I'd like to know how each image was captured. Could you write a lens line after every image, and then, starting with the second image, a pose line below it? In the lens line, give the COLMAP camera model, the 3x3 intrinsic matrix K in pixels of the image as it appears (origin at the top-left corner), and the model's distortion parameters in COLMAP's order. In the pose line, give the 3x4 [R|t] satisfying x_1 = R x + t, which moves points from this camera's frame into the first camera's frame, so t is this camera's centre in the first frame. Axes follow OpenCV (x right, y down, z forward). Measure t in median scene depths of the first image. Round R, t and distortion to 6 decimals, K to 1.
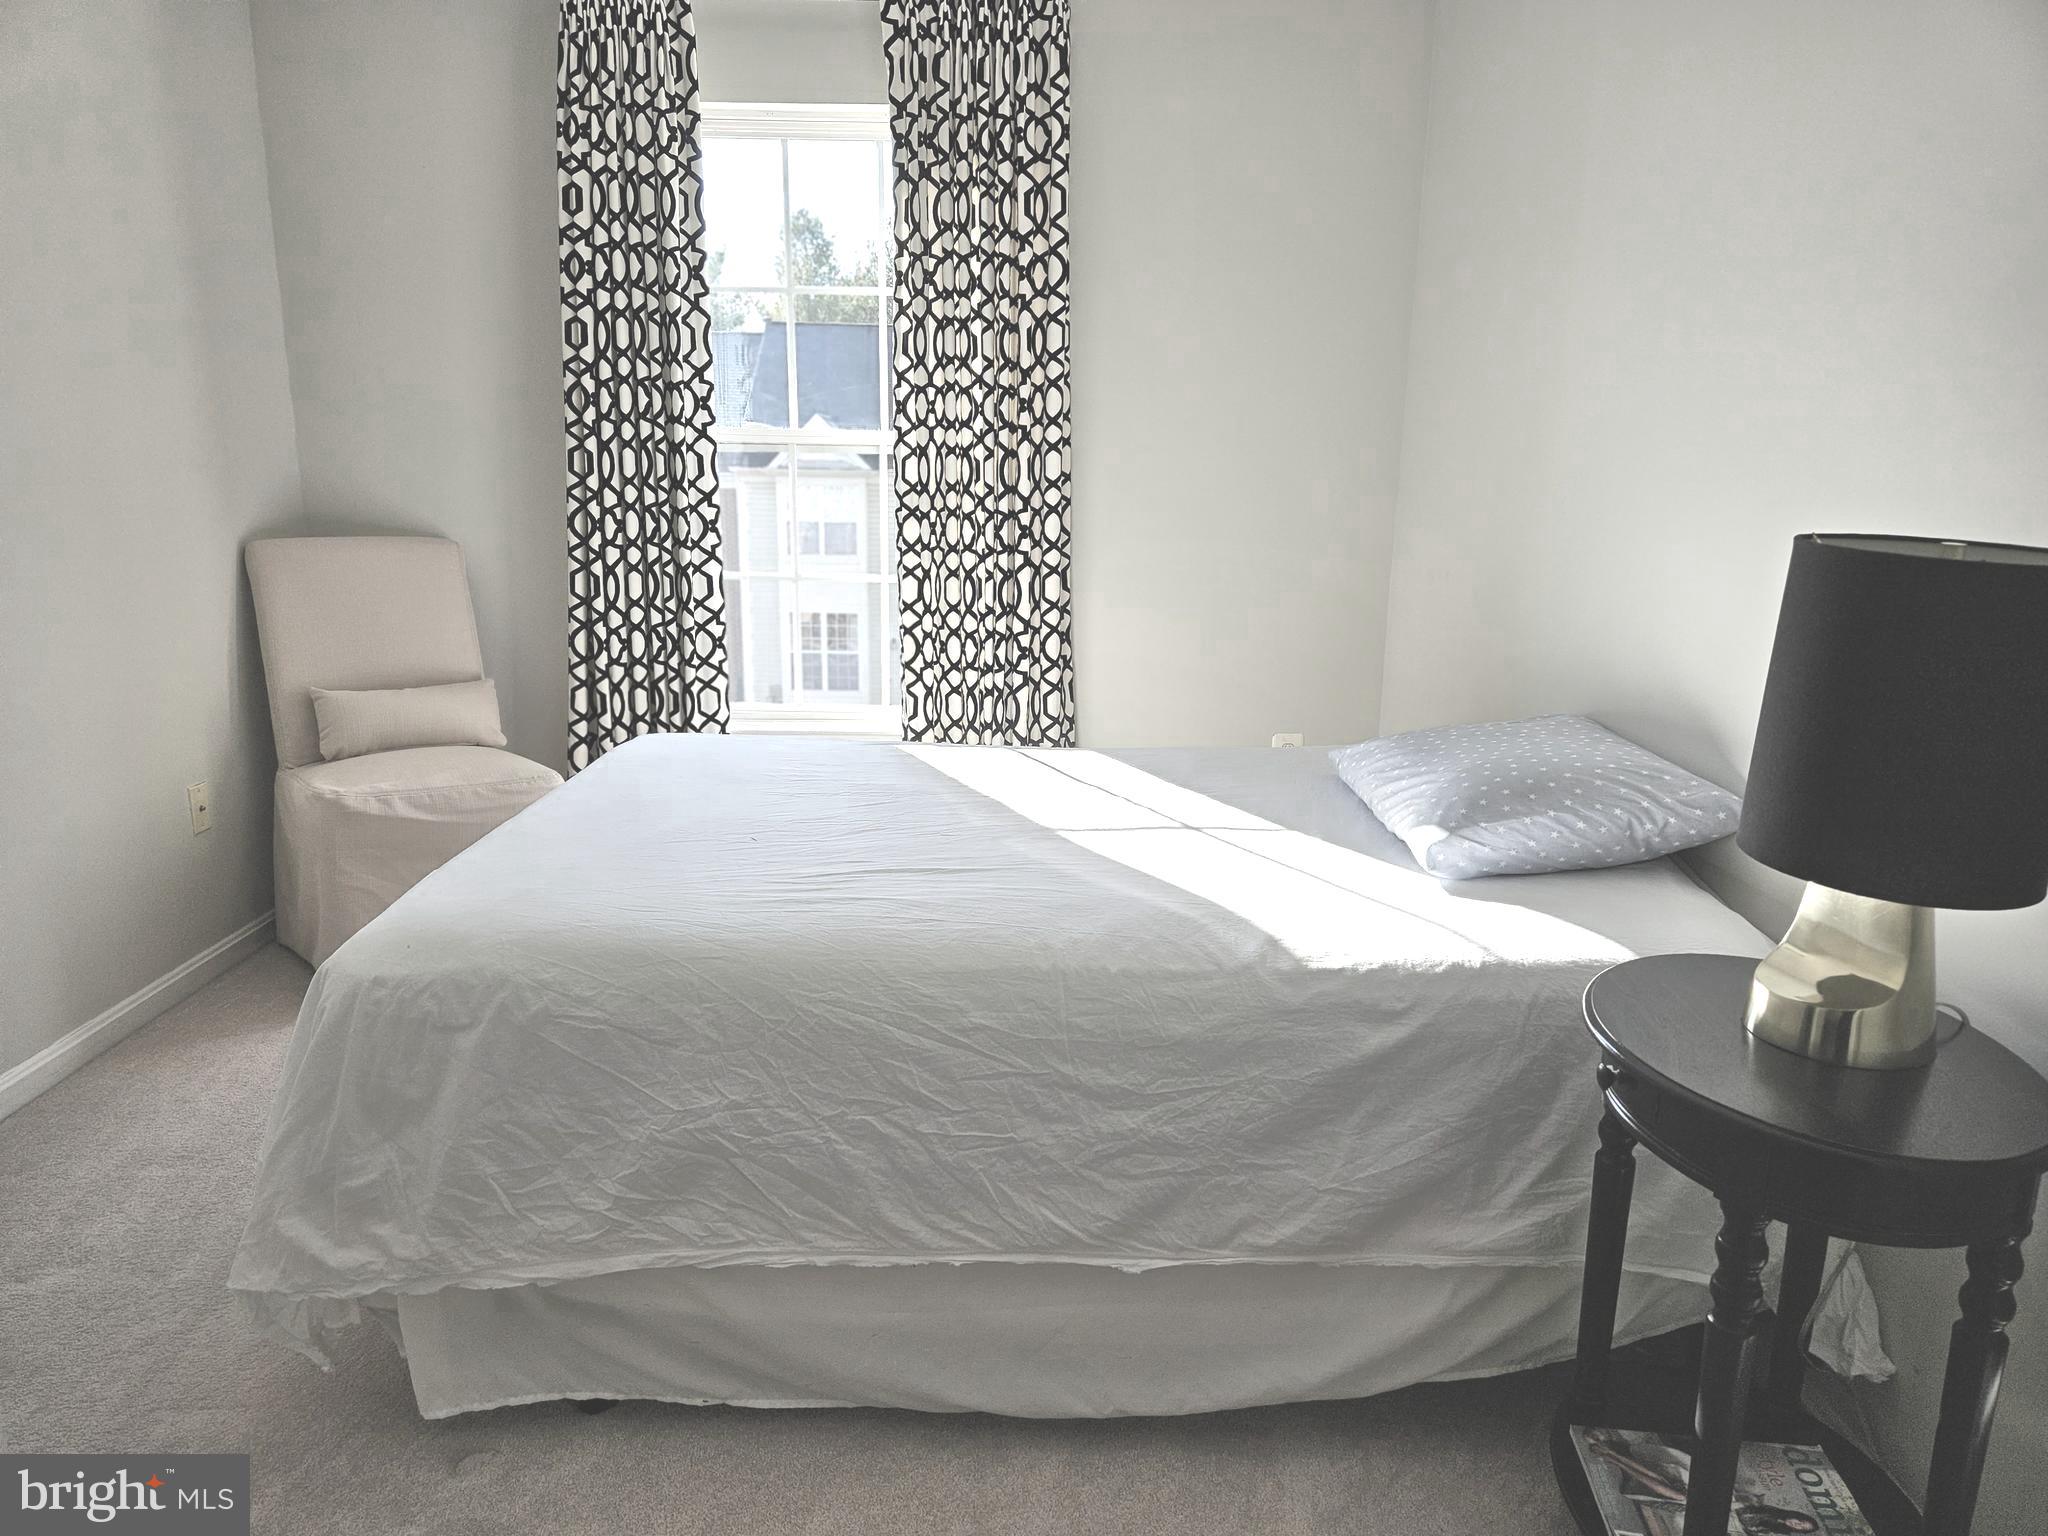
lens RADIAL K [[1364.4, 0, 1027.6], [0, 1364.4, 768.9], [0, 0, 1]] dist [0.081140, -0.062963]
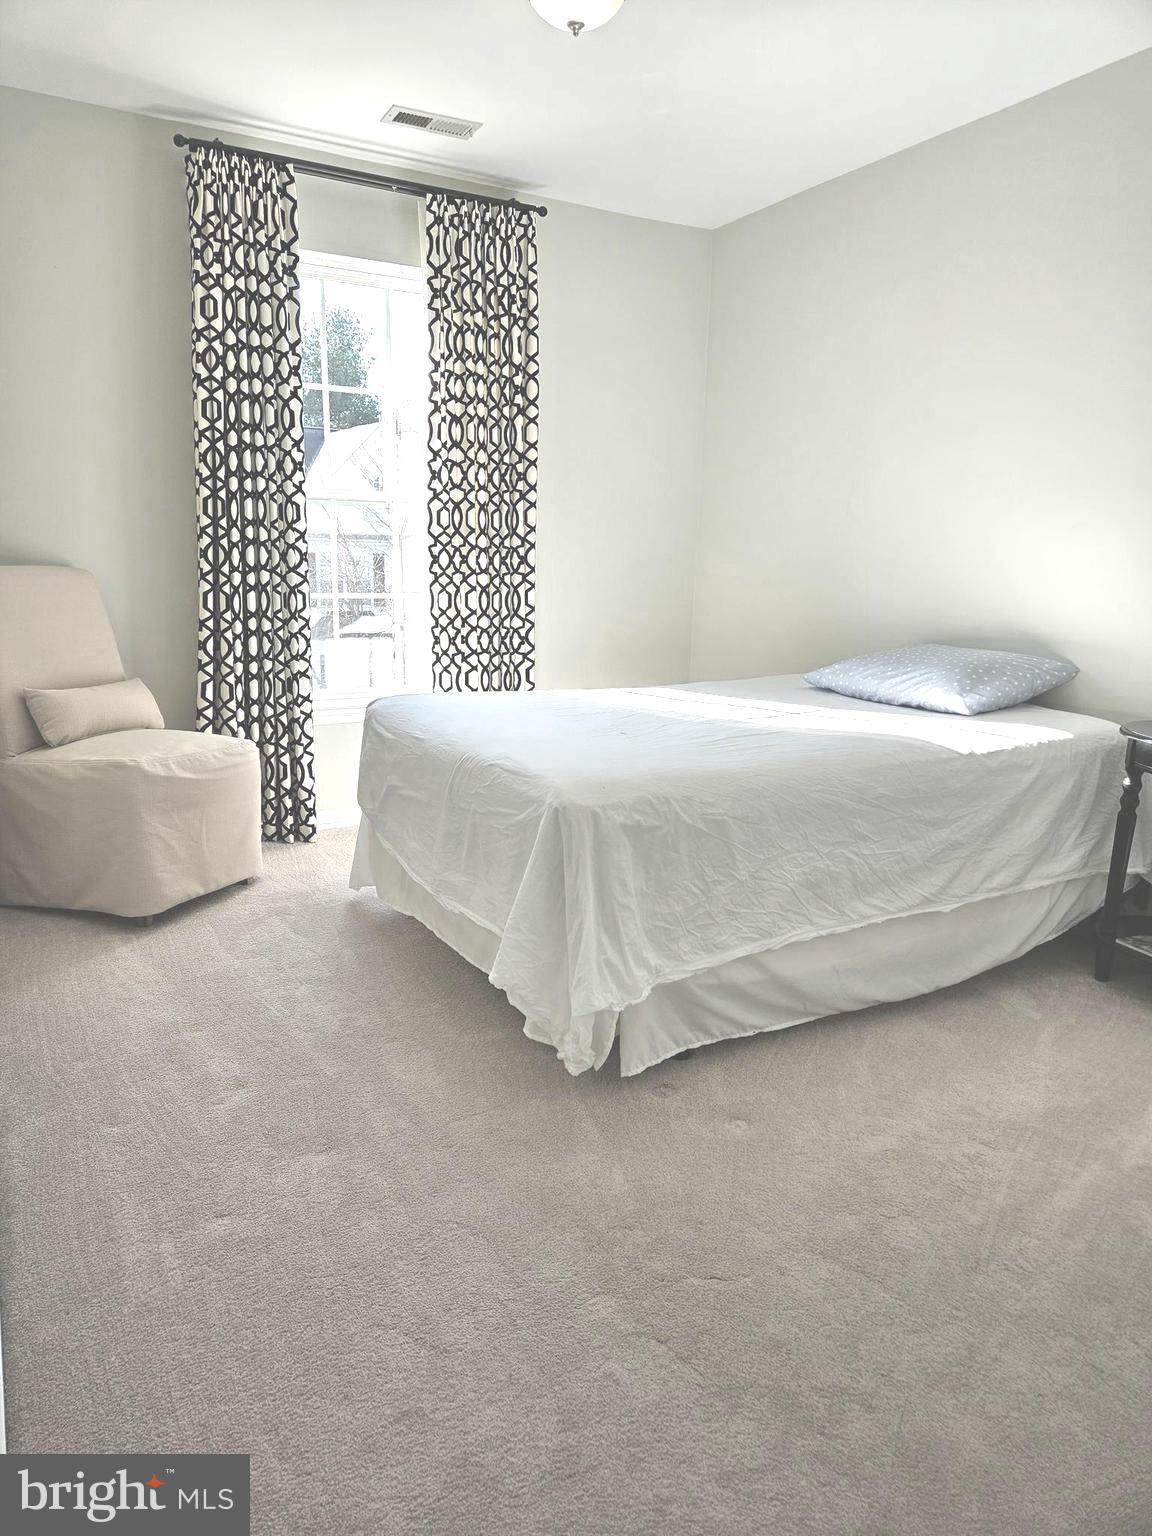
lens RADIAL K [[1023.3, 0, 565.5], [0, 1023.3, 766.1], [0, 0, 1]] dist [0.081140, -0.062963]
pose [[0.874300, -0.097438, 0.475505, -0.553788], [0.099841, 0.994797, 0.020272, 0.038506], [-0.475006, 0.029751, 0.879480, -0.022863]]
